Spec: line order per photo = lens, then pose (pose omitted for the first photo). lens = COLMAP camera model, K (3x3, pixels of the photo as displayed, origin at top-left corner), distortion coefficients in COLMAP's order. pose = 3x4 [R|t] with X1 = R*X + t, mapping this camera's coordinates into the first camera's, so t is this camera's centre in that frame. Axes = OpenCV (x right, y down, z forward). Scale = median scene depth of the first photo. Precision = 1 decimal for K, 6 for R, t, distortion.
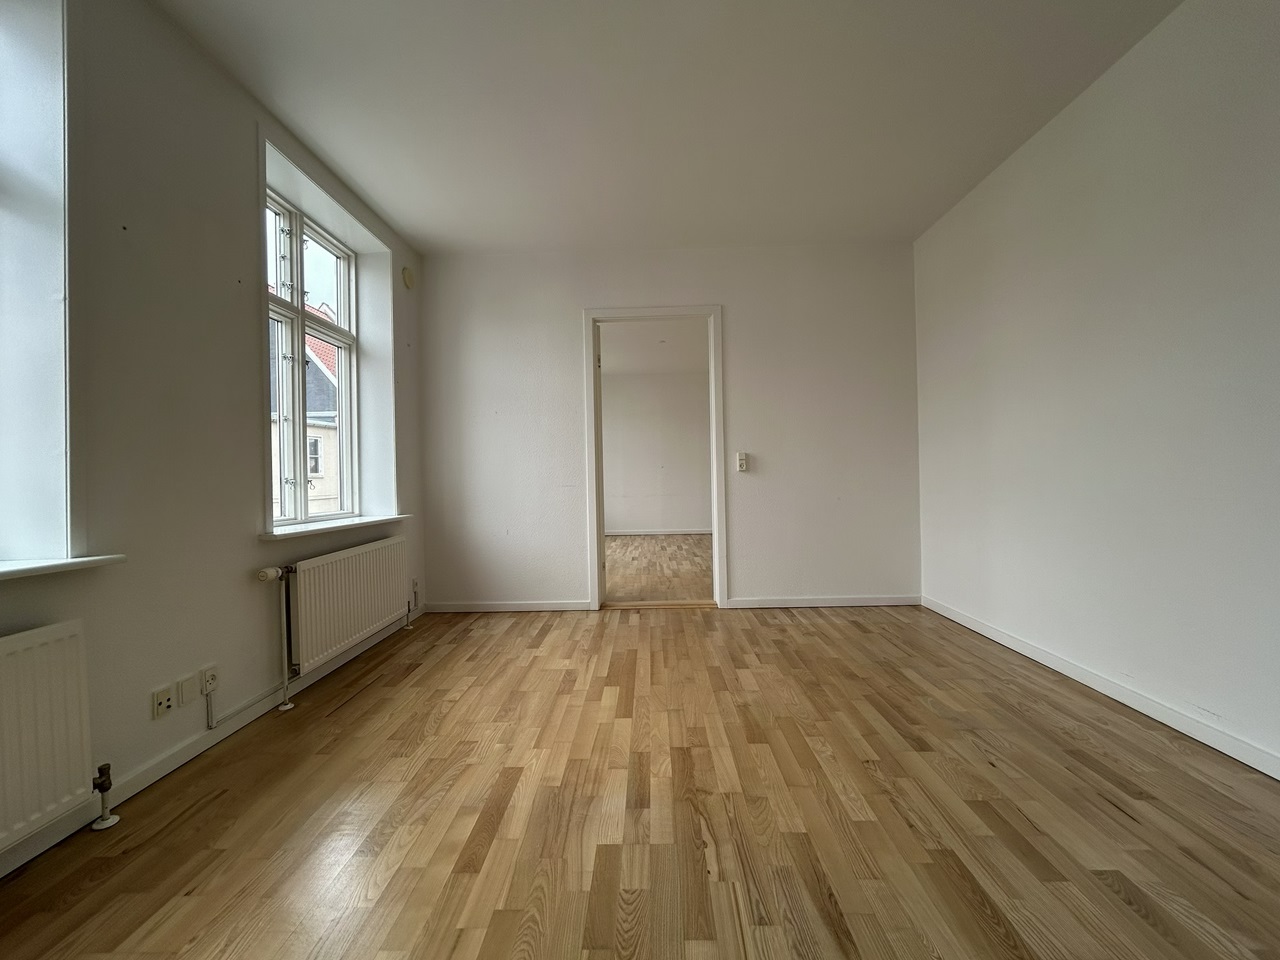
lens RADIAL K [[514.7, 0, 640.0], [0, 514.7, 480.0], [0, 0, 1]] dist [0.001738, 0.000694]
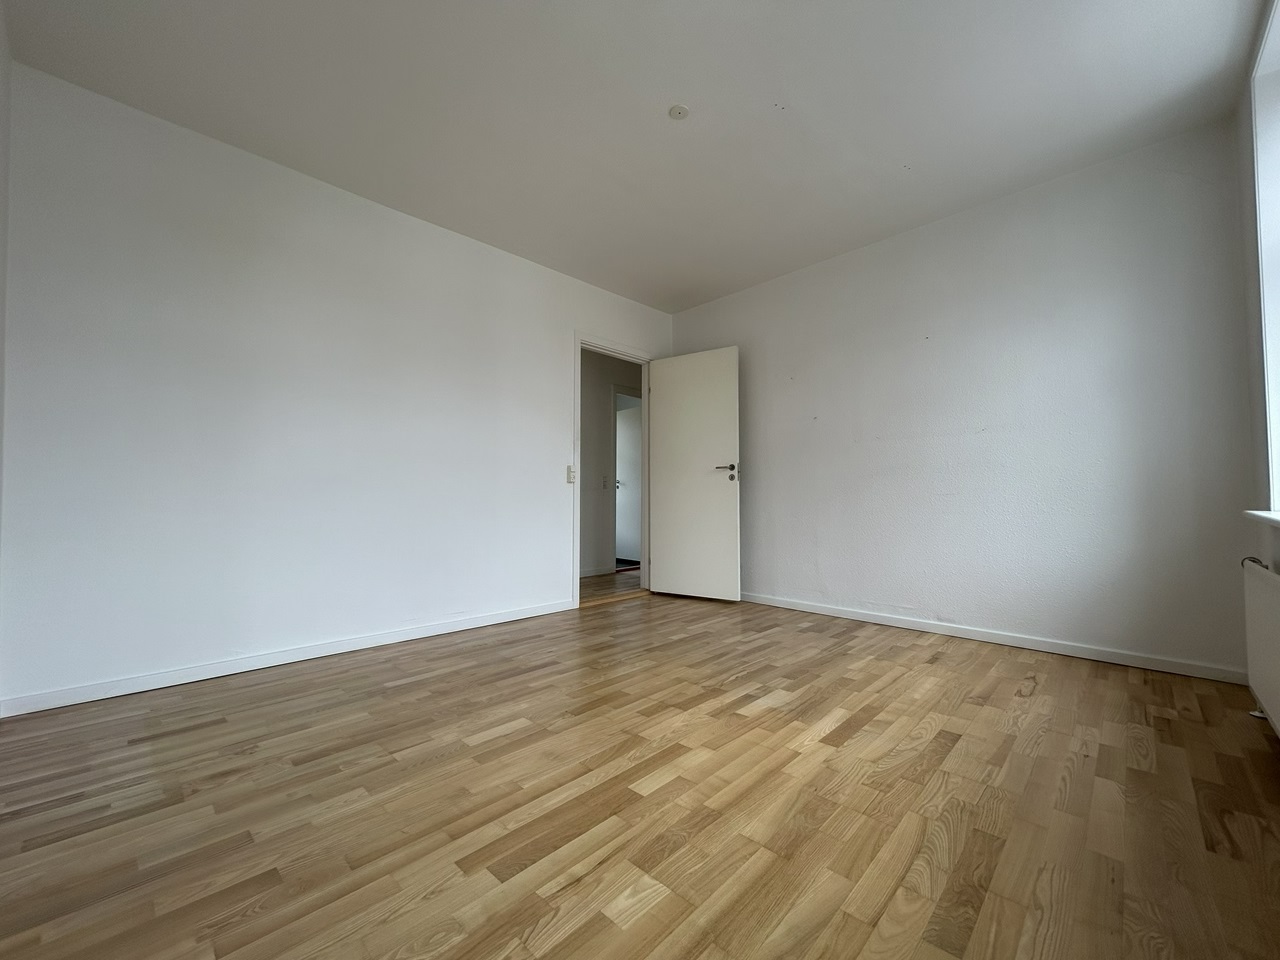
lens RADIAL K [[514.7, 0, 640.0], [0, 514.7, 480.0], [0, 0, 1]] dist [0.001738, 0.000694]
pose [[-0.738406, 0.045466, 0.672822, -0.528025], [0.021930, 0.998816, -0.043428, 0.051861], [-0.674000, -0.017312, -0.738529, 1.561990]]
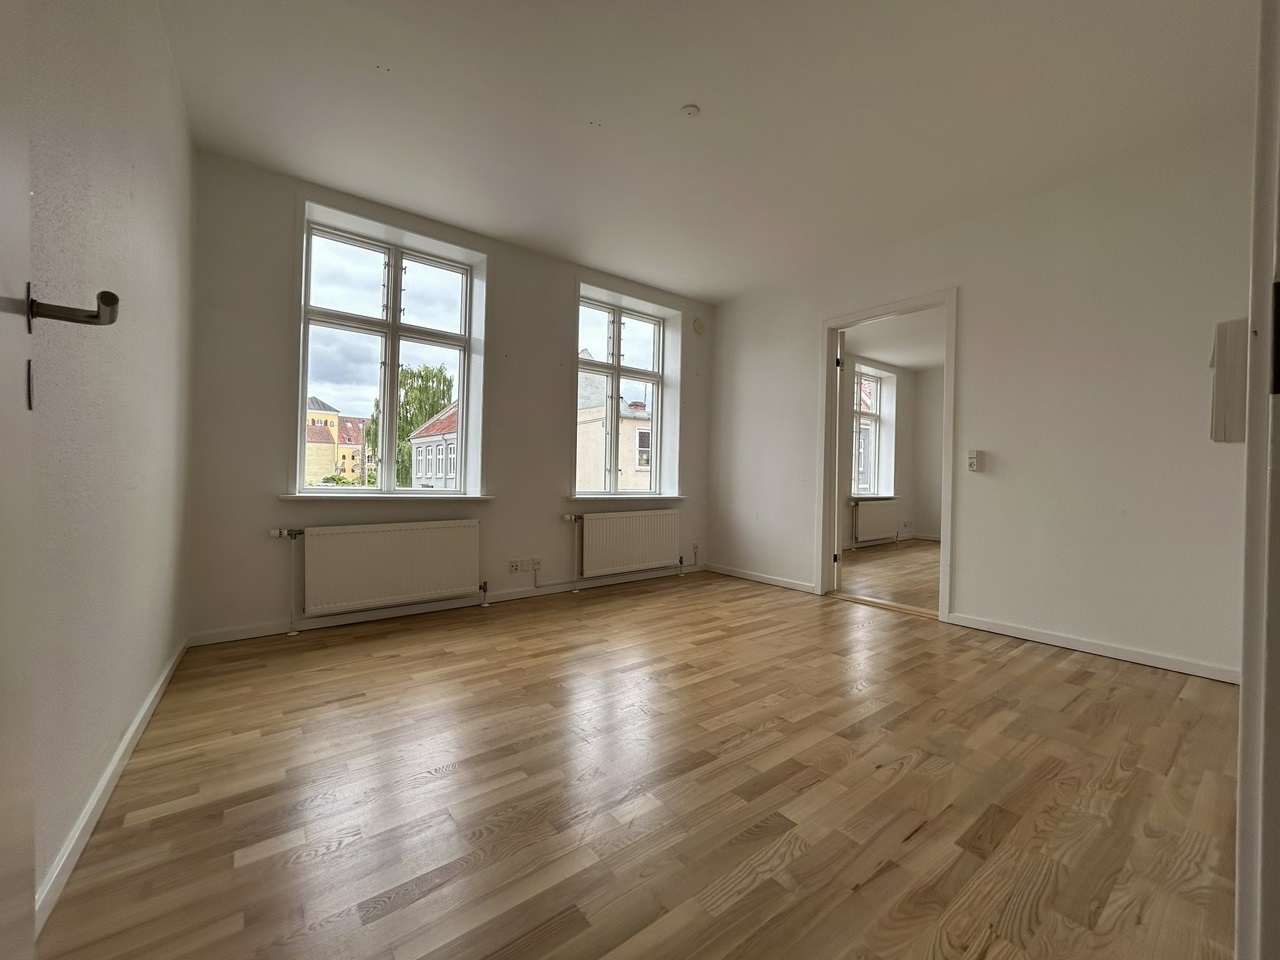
lens RADIAL K [[514.7, 0, 640.0], [0, 514.7, 480.0], [0, 0, 1]] dist [0.001738, 0.000694]
pose [[0.631527, 0.036172, -0.774510, 0.859729], [-0.033244, 0.999256, 0.019562, -0.000523], [0.774641, 0.013394, 0.632259, 0.012401]]
